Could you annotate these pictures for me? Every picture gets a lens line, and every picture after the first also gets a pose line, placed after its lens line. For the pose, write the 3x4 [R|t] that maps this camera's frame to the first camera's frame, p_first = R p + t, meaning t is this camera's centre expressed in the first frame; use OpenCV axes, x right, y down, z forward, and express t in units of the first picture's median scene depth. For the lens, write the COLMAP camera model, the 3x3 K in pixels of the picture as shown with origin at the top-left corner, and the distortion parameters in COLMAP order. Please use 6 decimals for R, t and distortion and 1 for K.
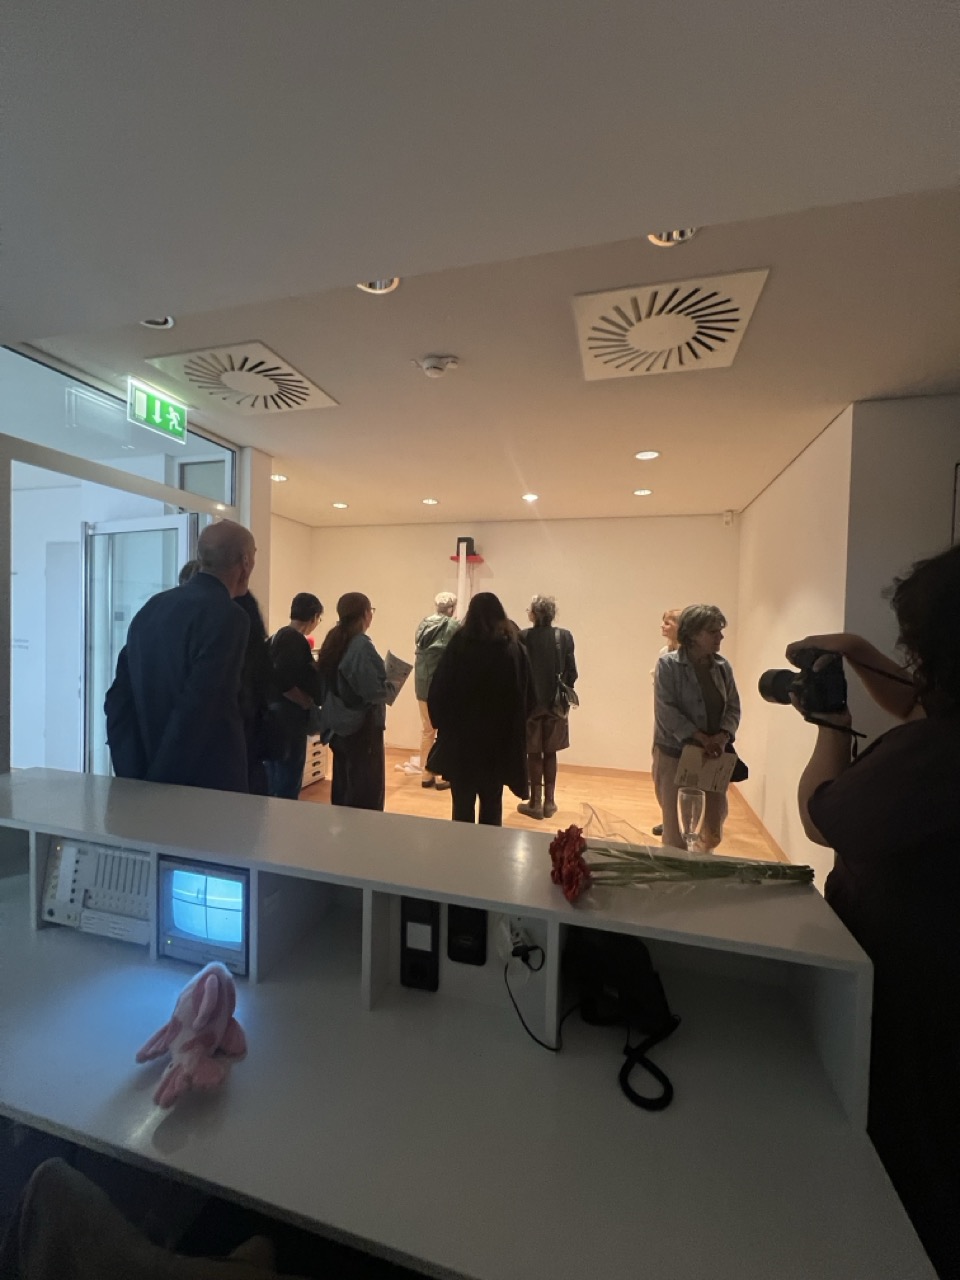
lens RADIAL K [[515.1, 0, 485.9], [0, 515.1, 646.6], [0, 0, 1]] dist [0.005485, 0.000186]
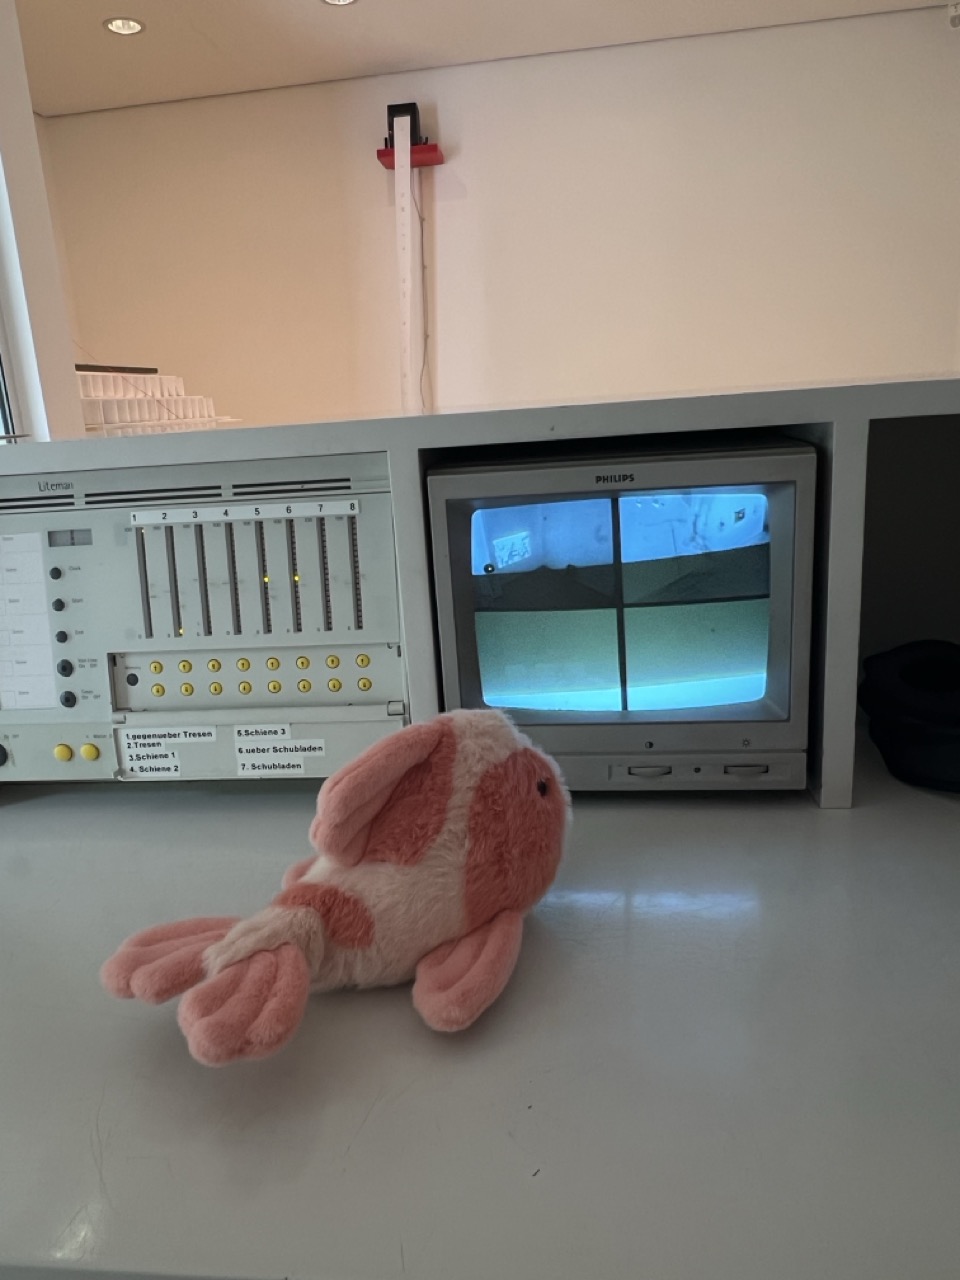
lens RADIAL K [[884.8, 0, 468.8], [0, 884.8, 642.2], [0, 0, 1]] dist [0.020334, -0.000245]
pose [[0.984567, -0.126672, 0.120753, -0.331452], [0.096703, 0.968873, 0.227889, 0.191636], [-0.145862, -0.212695, 0.966170, 0.251563]]
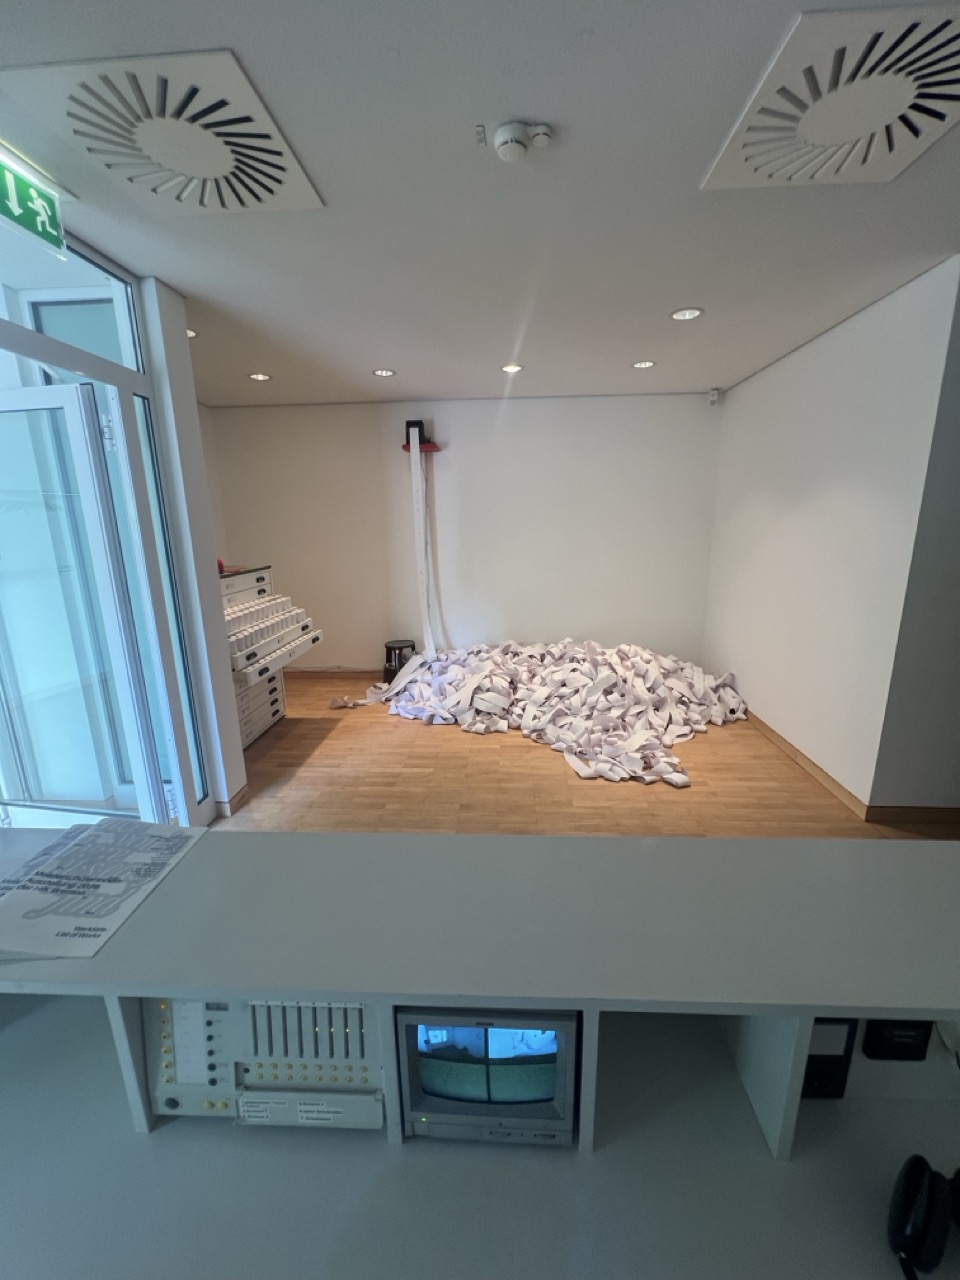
lens RADIAL K [[514.8, 0, 491.8], [0, 514.8, 645.6], [0, 0, 1]] dist [0.000633, -0.000555]
pose [[0.974578, -0.092029, 0.204277, -0.296847], [0.048790, 0.977039, 0.207397, -0.052541], [-0.218673, -0.192158, 0.956691, 0.244983]]
